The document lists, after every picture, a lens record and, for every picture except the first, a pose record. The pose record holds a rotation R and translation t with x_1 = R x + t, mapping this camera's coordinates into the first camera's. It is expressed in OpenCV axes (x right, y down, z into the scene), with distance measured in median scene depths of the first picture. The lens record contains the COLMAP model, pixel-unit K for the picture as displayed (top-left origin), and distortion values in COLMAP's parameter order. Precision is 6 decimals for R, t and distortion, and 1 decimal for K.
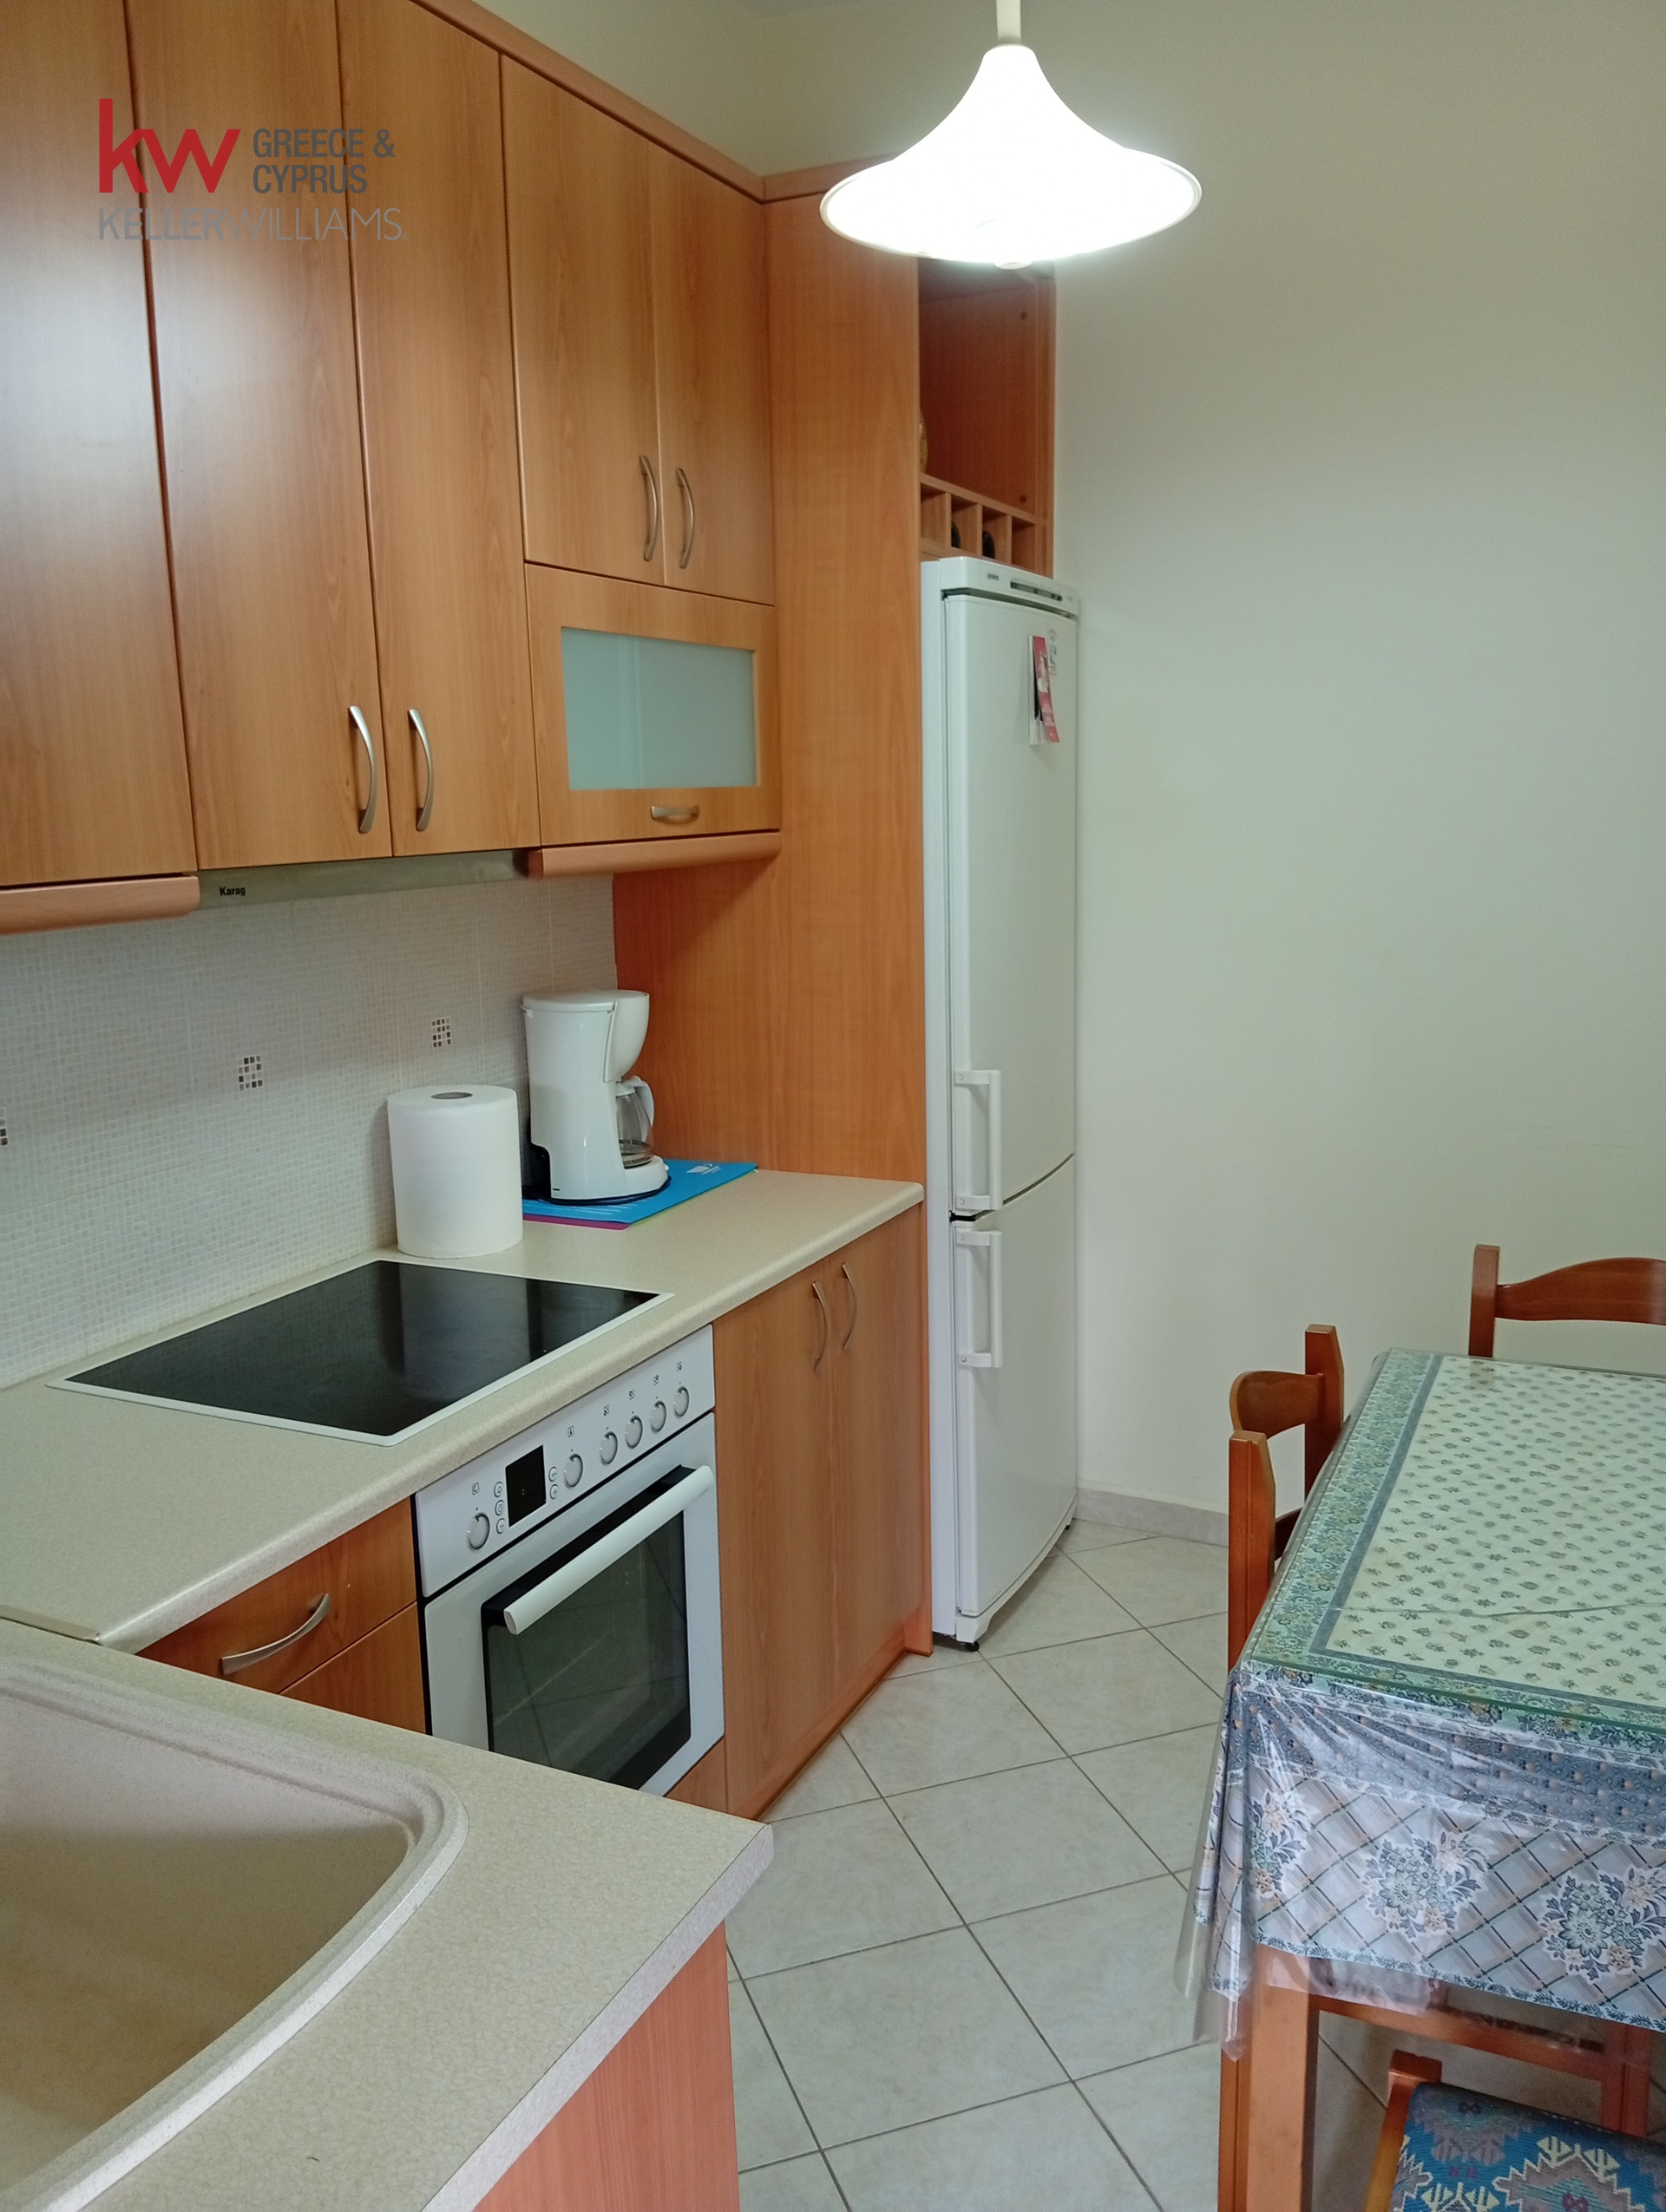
lens RADIAL K [[1772.4, 0, 833.0], [0, 1772.4, 1106.0], [0, 0, 1]] dist [-0.034328, 0.001133]
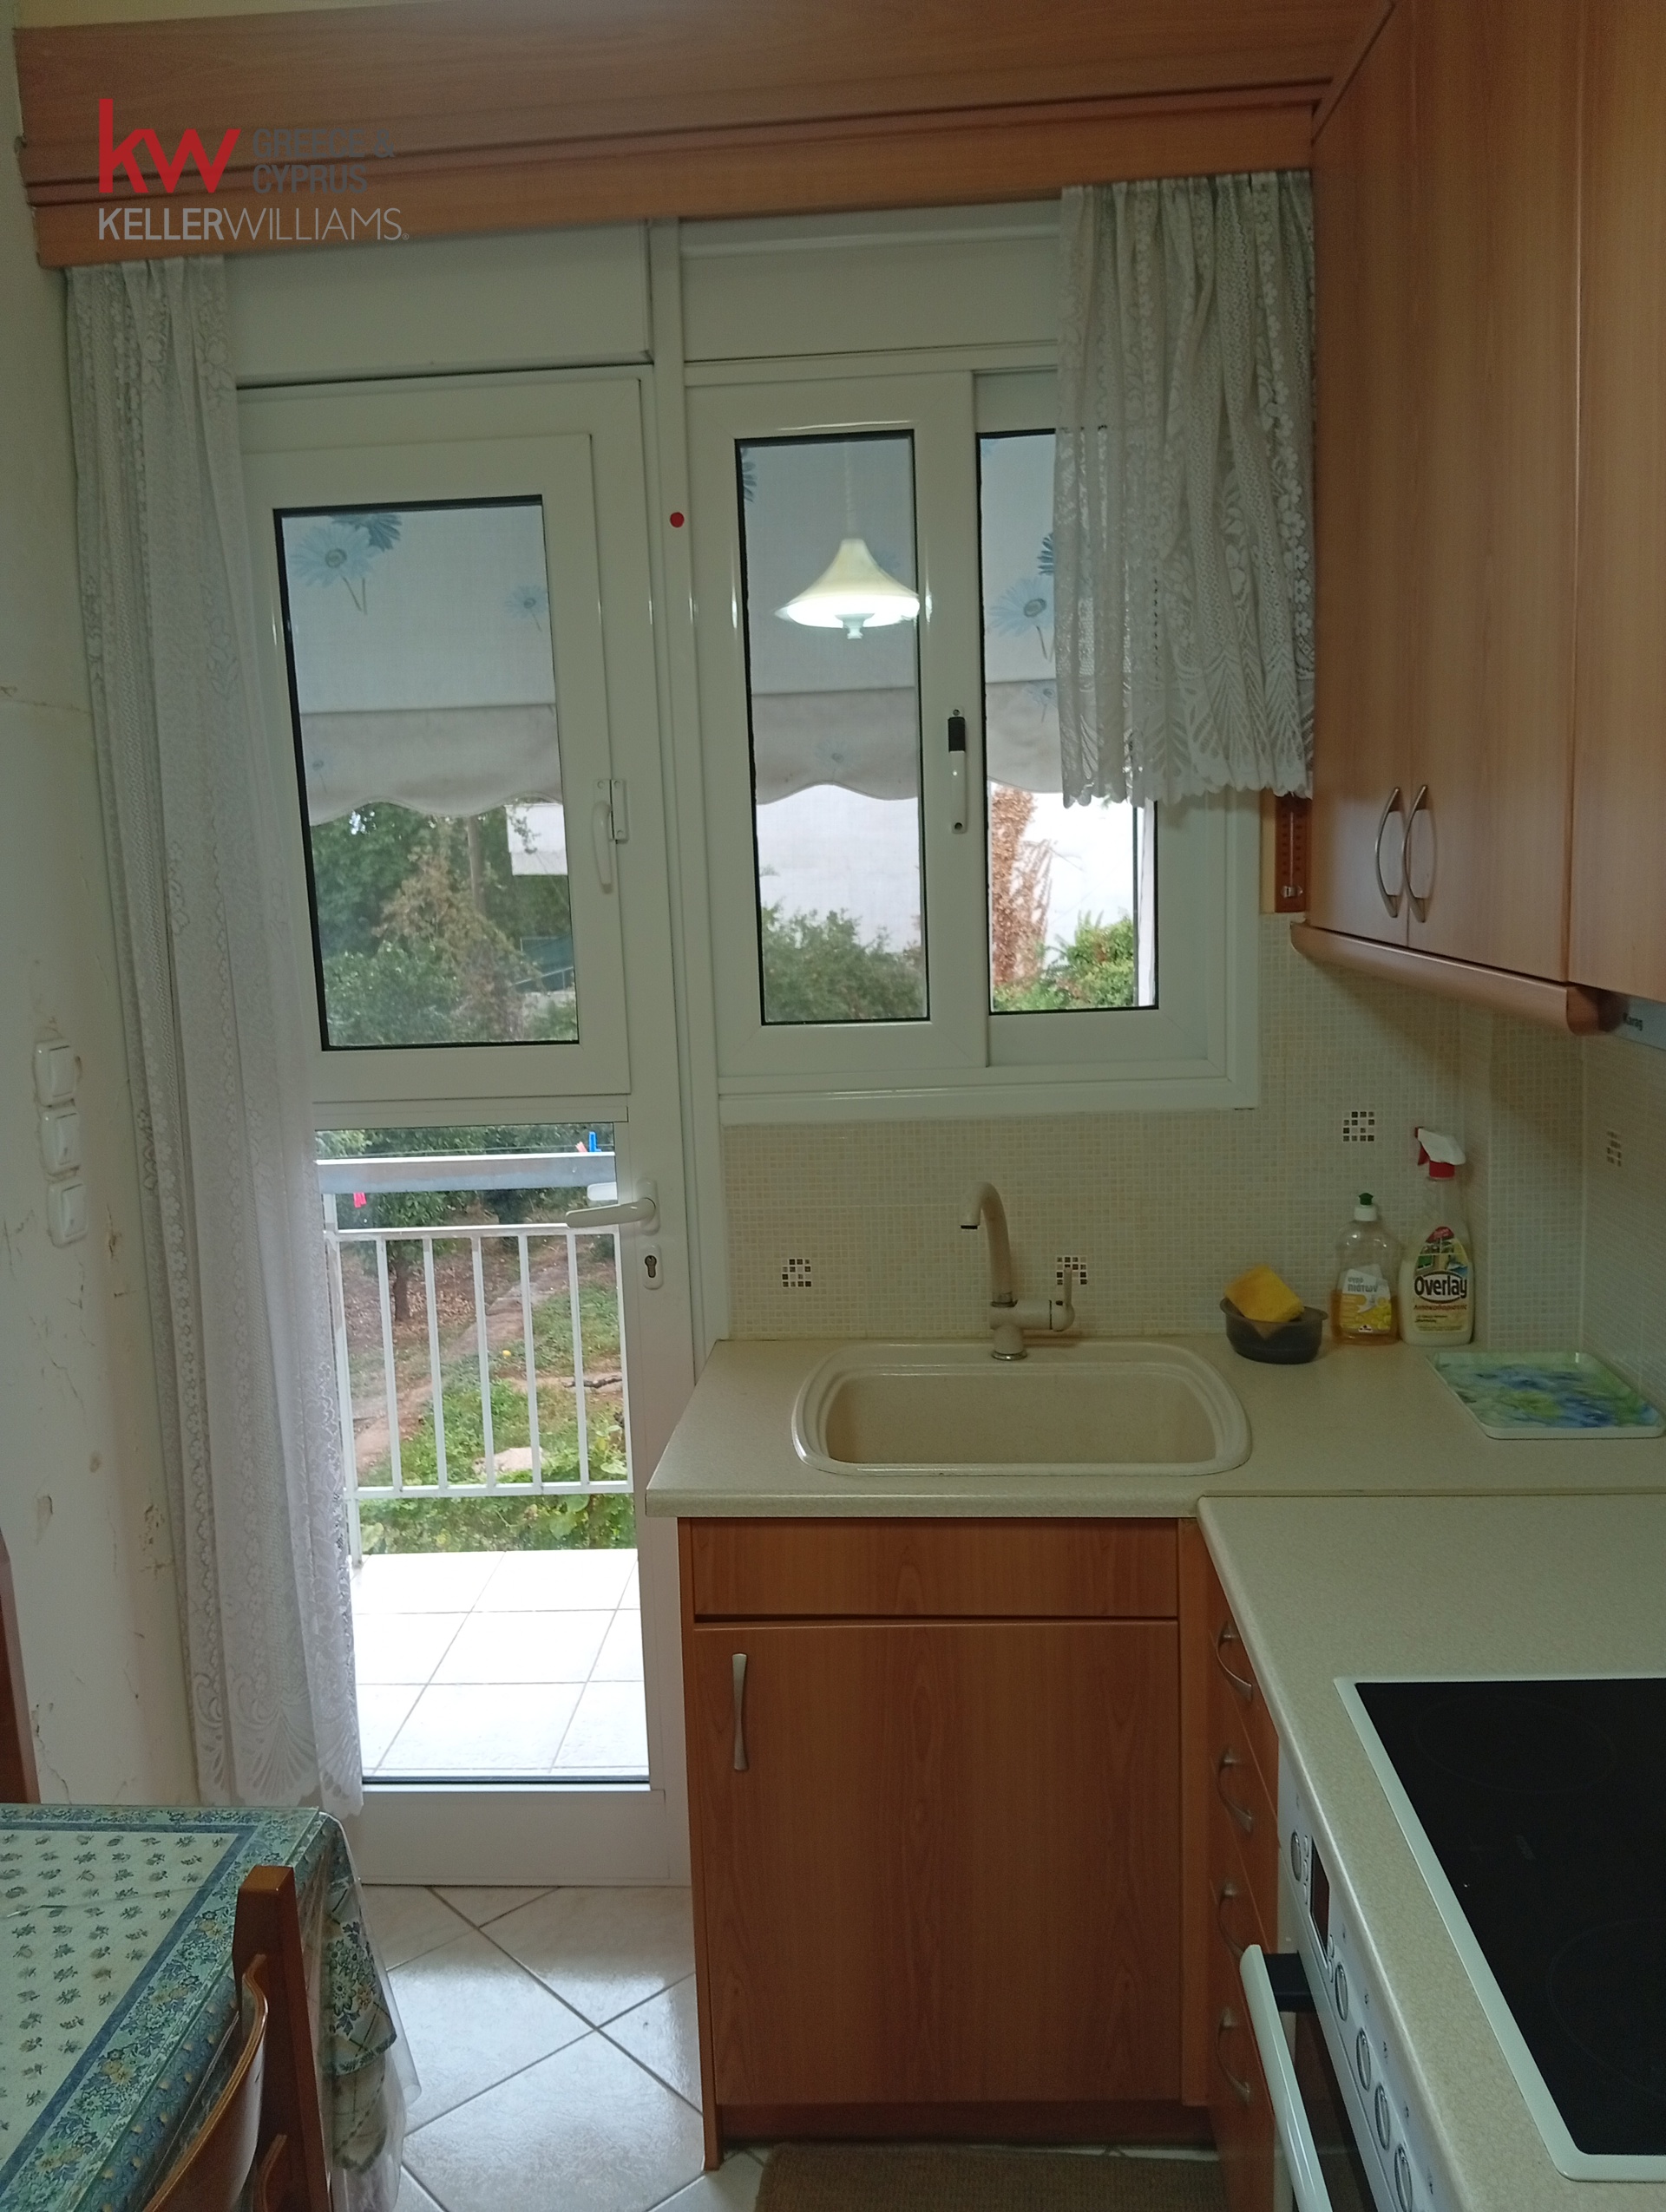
lens RADIAL K [[1772.4, 0, 833.0], [0, 1772.4, 1106.0], [0, 0, 1]] dist [-0.034328, 0.001133]
pose [[-0.924980, 0.117615, -0.361356, 0.259585], [-0.006209, 0.946094, 0.323832, -0.366366], [0.379964, 0.301782, -0.874388, 1.727912]]
